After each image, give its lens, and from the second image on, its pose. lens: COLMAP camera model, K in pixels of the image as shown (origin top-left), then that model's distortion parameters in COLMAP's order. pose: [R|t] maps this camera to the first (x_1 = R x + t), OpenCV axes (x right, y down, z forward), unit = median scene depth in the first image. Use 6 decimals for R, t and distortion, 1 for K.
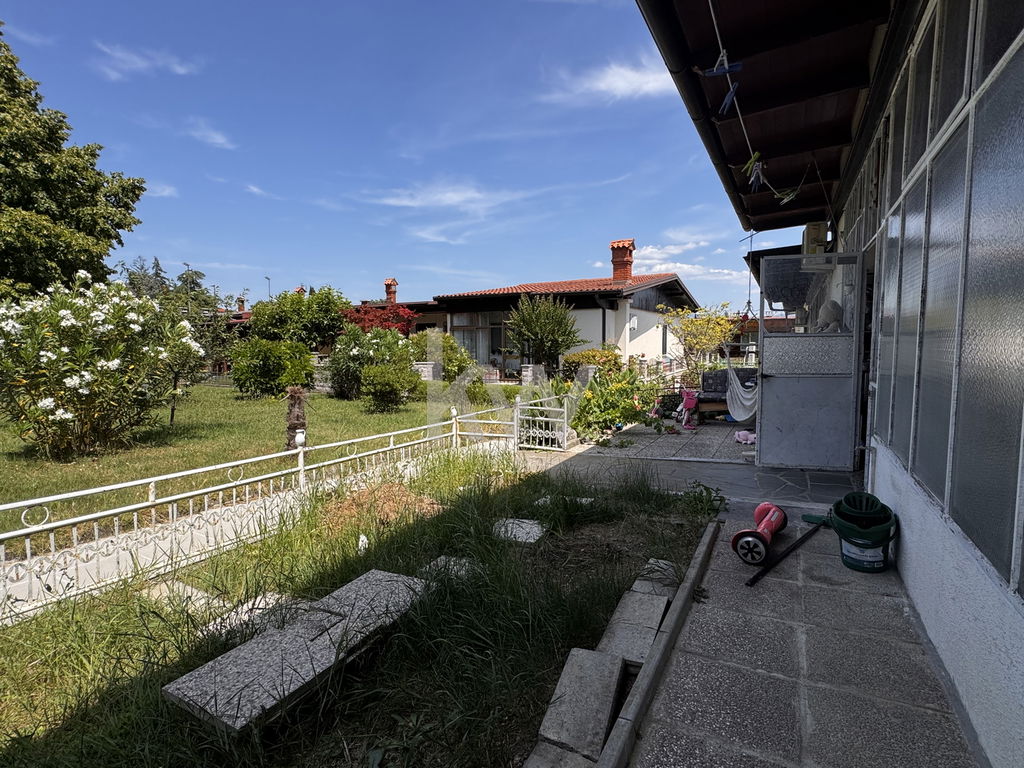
lens RADIAL K [[508.6, 0, 515.5], [0, 508.6, 385.8], [0, 0, 1]] dist [0.001399, -0.003292]
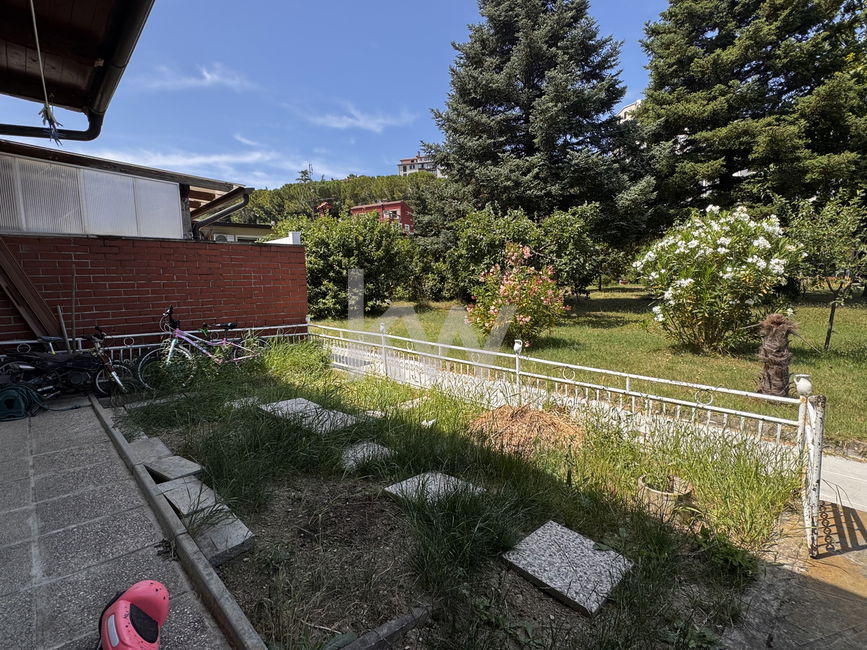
lens RADIAL K [[430.6, 0, 431.3], [0, 430.6, 324.1], [0, 0, 1]] dist [0.001399, -0.003292]
pose [[-0.314354, 0.107627, -0.943185, 0.157121], [-0.044512, 0.990788, 0.127894, -0.019059], [0.948262, 0.082187, -0.306667, 0.289010]]
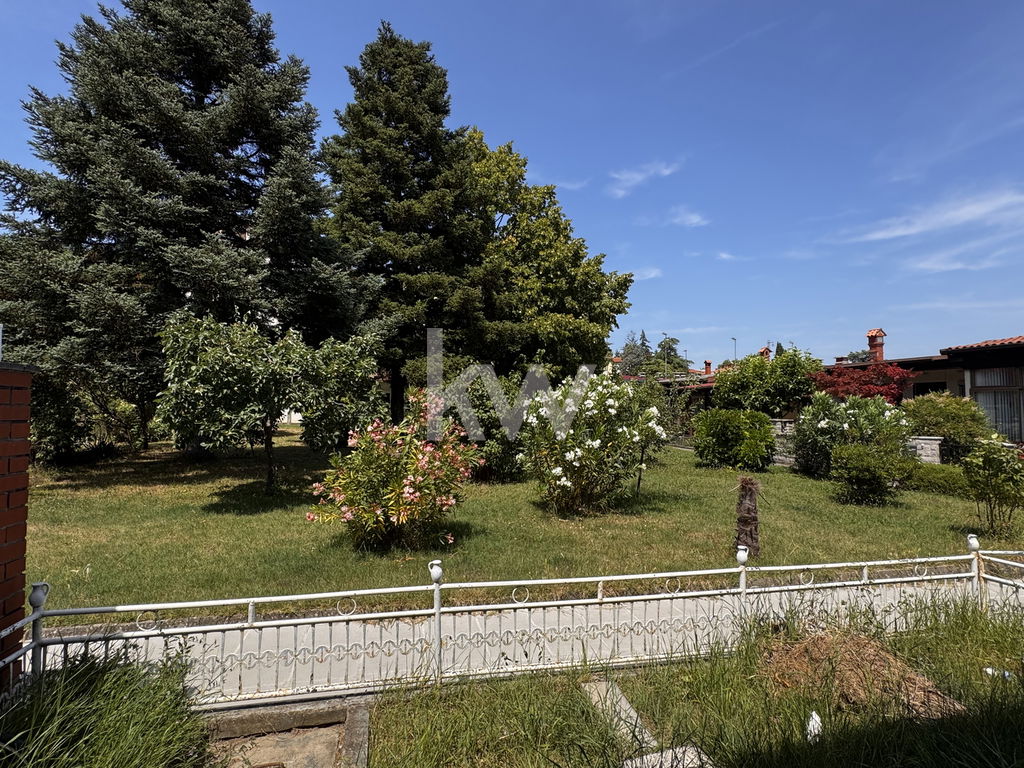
lens RADIAL K [[508.6, 0, 510.7], [0, 508.6, 391.4], [0, 0, 1]] dist [0.001399, -0.003292]
pose [[0.648683, -0.020475, -0.760783, -0.000019], [-0.055187, 0.995741, -0.073854, -0.025179], [0.759055, 0.089893, 0.644790, 0.022242]]
